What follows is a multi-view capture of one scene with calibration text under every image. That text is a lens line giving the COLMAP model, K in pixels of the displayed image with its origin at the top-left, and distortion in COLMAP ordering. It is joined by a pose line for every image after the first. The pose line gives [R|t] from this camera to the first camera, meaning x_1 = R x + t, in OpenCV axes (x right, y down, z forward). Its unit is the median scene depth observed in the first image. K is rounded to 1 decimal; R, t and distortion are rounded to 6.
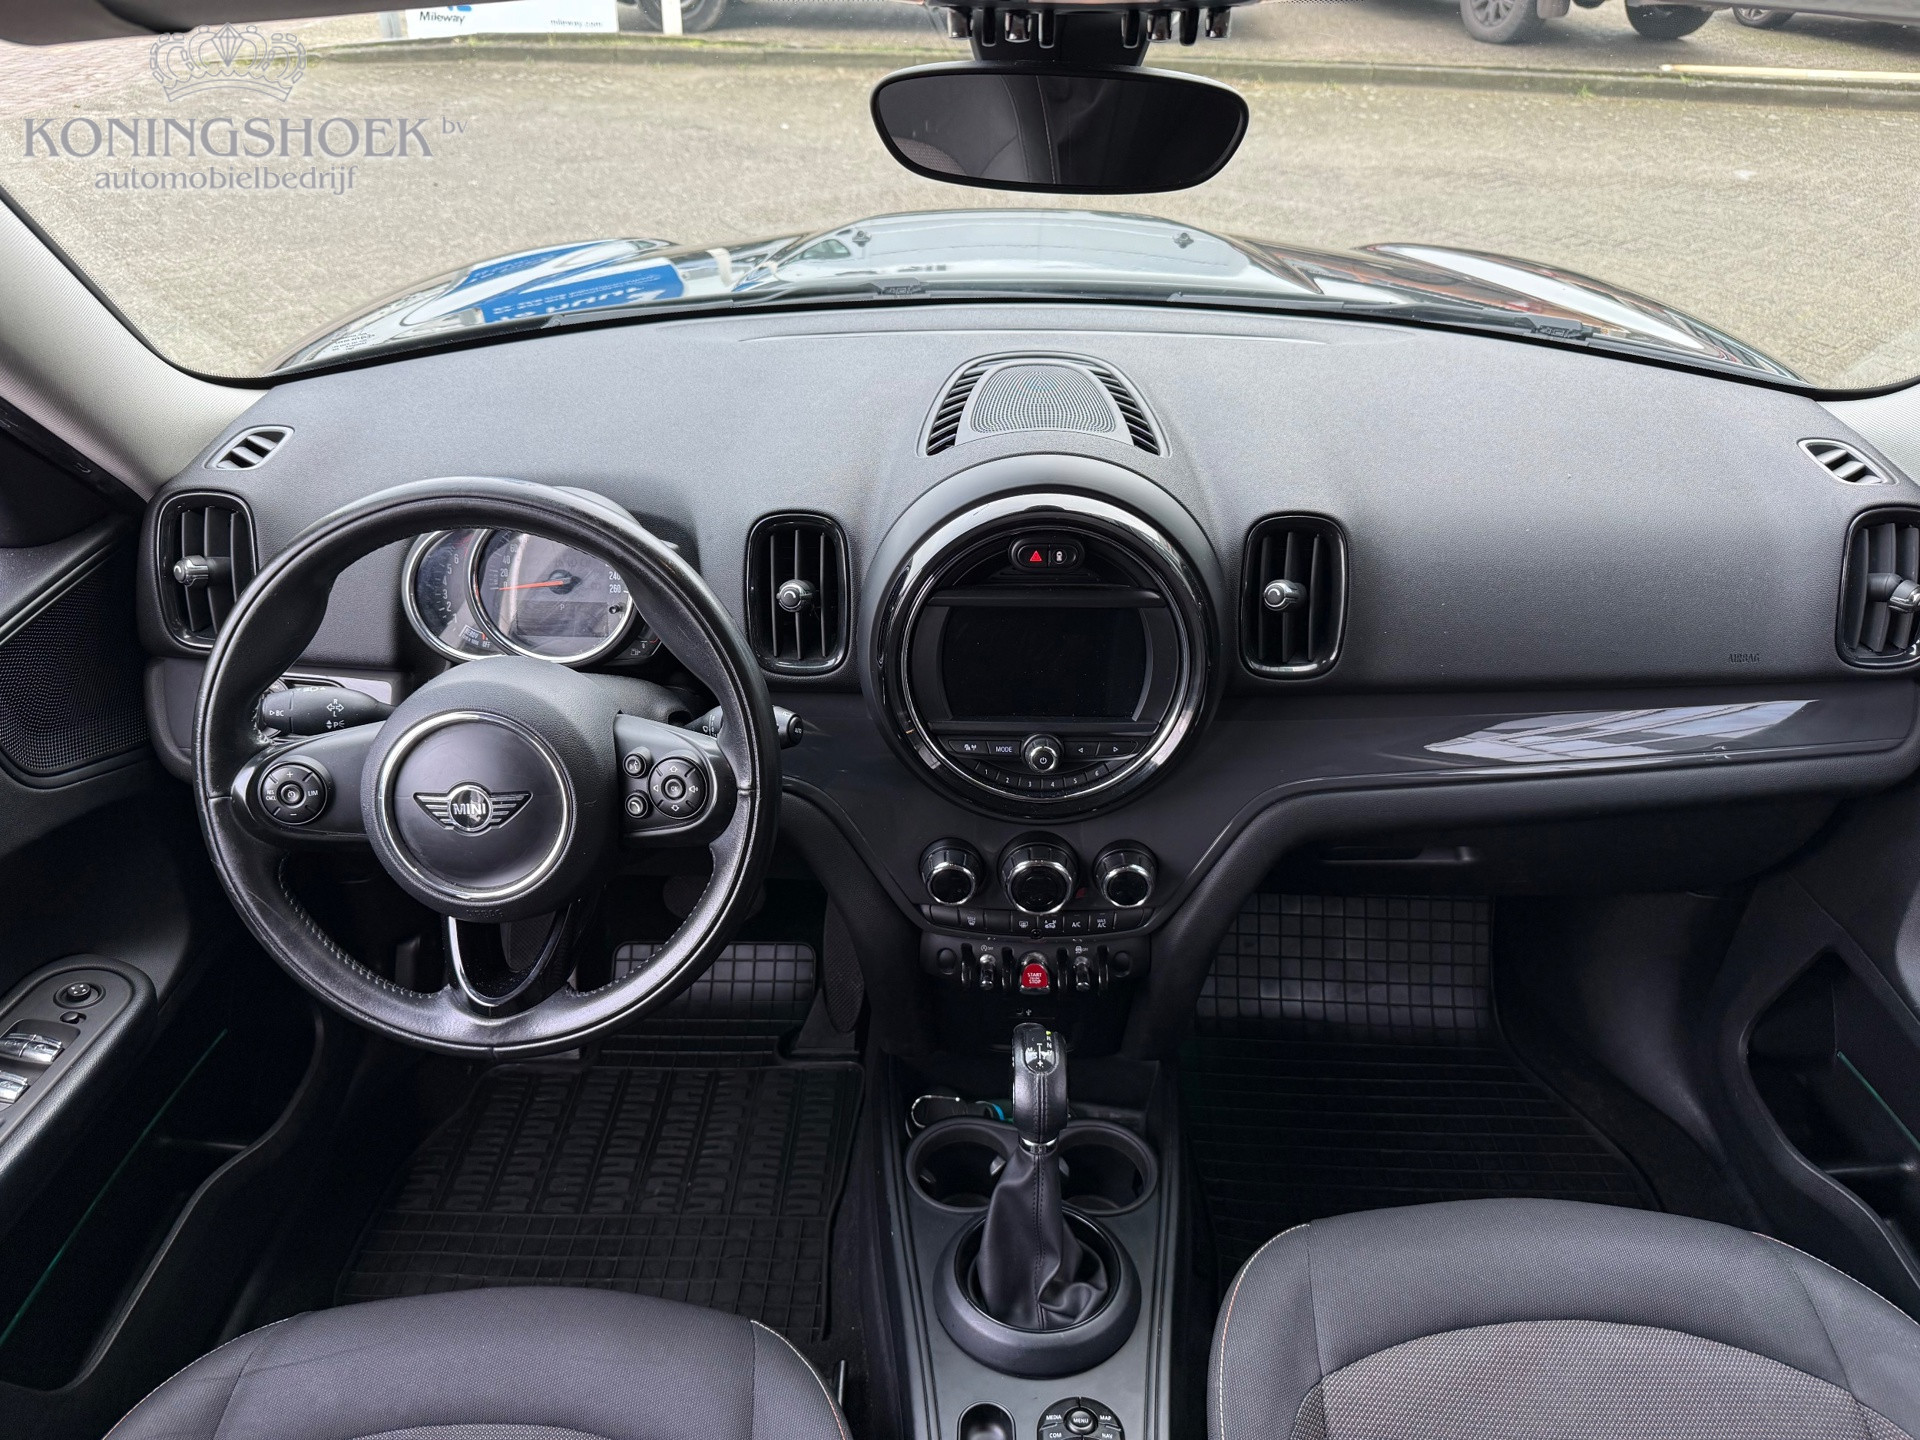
lens RADIAL K [[1352.7, 0, 960.0], [0, 1352.7, 720.0], [0, 0, 1]] dist [0.016943, -0.006941]
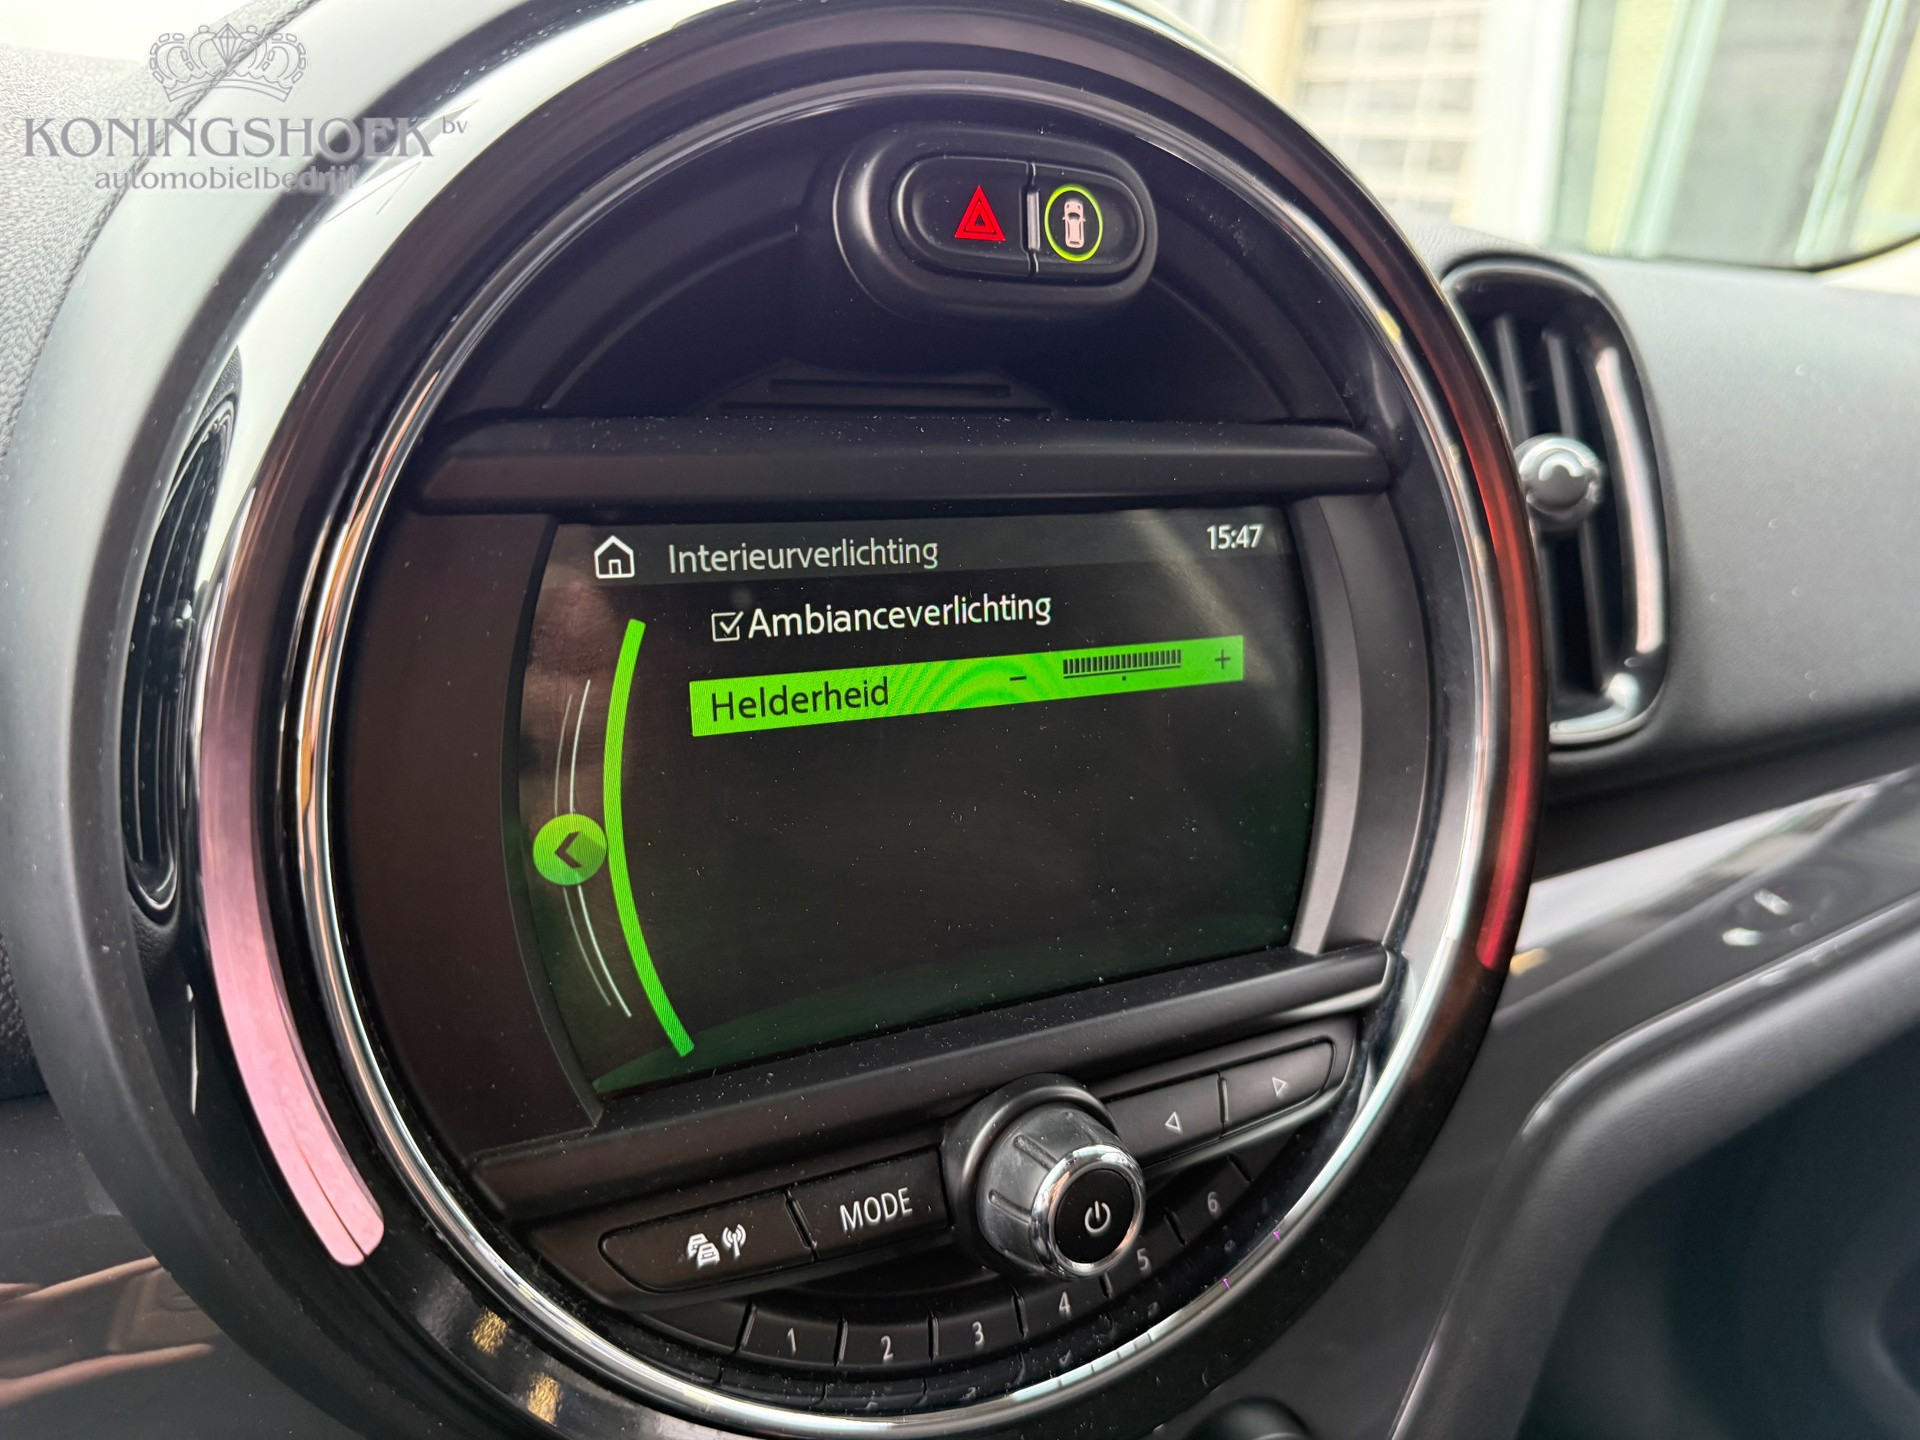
lens RADIAL K [[1365.2, 0, 960.0], [0, 1365.2, 720.0], [0, 0, 1]] dist [-0.035939, 0.049010]
pose [[0.856835, -0.093928, 0.506963, -0.039136], [0.215027, 0.958773, -0.185789, -0.006236], [-0.468611, 0.268201, 0.841708, 0.552369]]
